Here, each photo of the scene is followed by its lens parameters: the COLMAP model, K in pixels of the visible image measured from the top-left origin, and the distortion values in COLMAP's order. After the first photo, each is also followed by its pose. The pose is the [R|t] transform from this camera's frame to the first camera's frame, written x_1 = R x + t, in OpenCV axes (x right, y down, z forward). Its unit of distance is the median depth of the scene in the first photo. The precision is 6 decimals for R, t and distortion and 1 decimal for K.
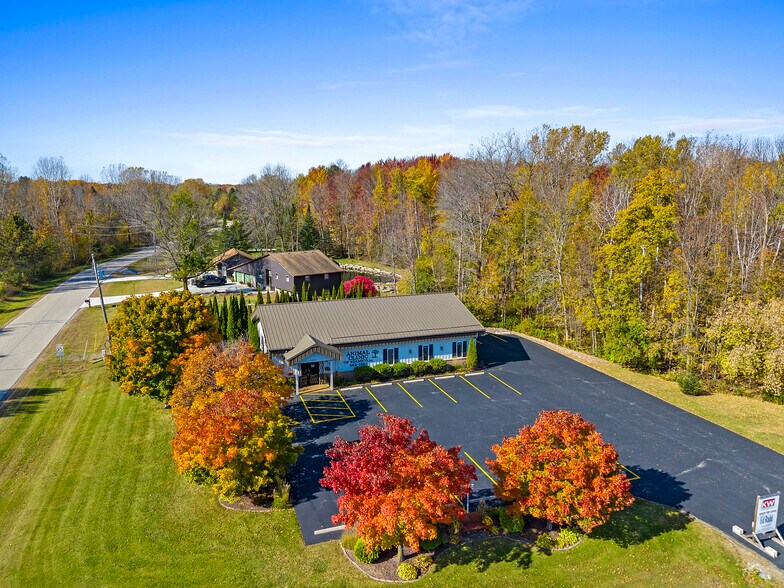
lens RADIAL K [[575.1, 0, 392.0], [0, 575.1, 294.0], [0, 0, 1]] dist [0.063670, -0.057681]
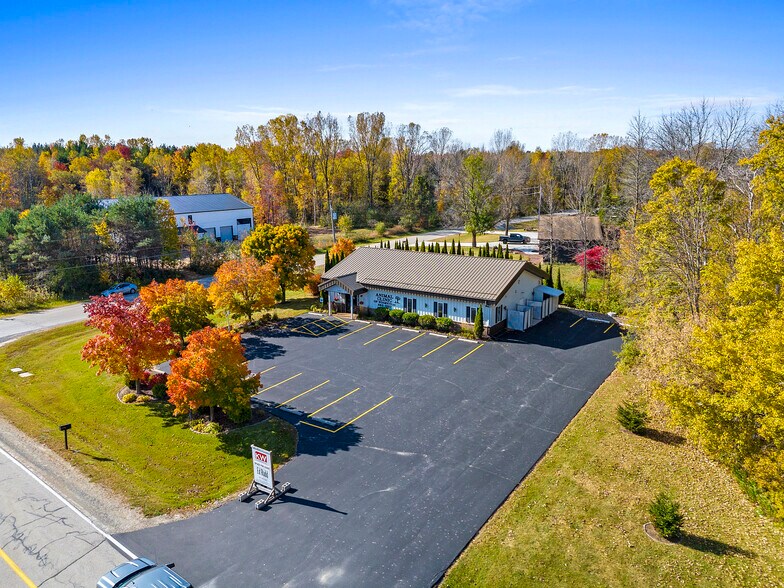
lens RADIAL K [[575.1, 0, 392.0], [0, 575.1, 294.0], [0, 0, 1]] dist [0.063670, -0.057681]
pose [[0.605085, 0.178851, -0.775812, 0.850034], [-0.136430, 0.983320, 0.120283, -0.041263], [0.784385, 0.033063, 0.619393, 0.304222]]
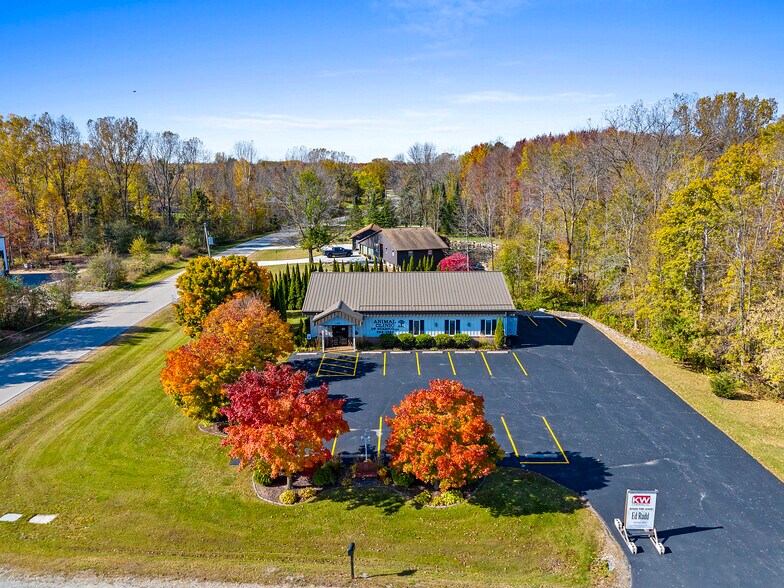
lens RADIAL K [[575.1, 0, 392.0], [0, 575.1, 294.0], [0, 0, 1]] dist [0.063670, -0.057681]
pose [[0.942956, 0.068666, -0.325759, 0.306180], [-0.056560, 0.997316, 0.046500, 0.000308], [0.328077, -0.025422, 0.944309, -0.015409]]
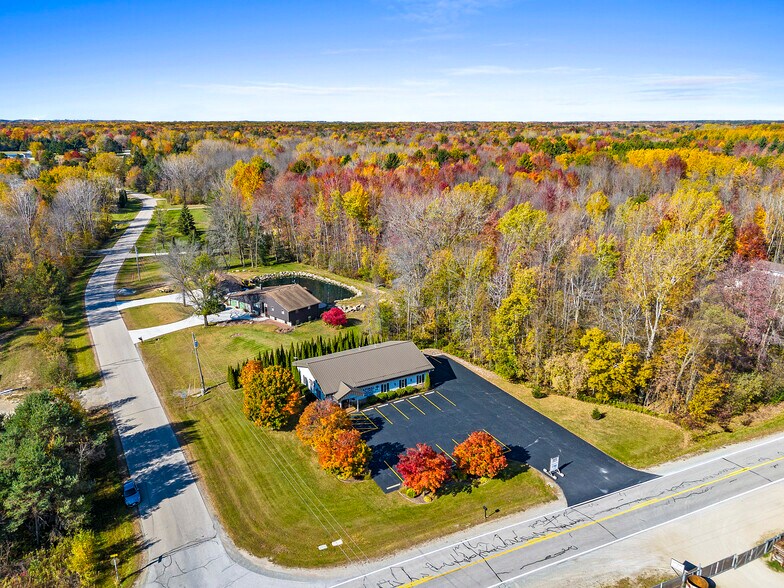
lens RADIAL K [[575.1, 0, 392.0], [0, 575.1, 294.0], [0, 0, 1]] dist [0.063670, -0.057681]
pose [[0.983893, -0.048681, 0.172002, -0.290264], [0.029318, 0.993120, 0.113373, -0.408065], [-0.176337, -0.106504, 0.978551, -0.785397]]
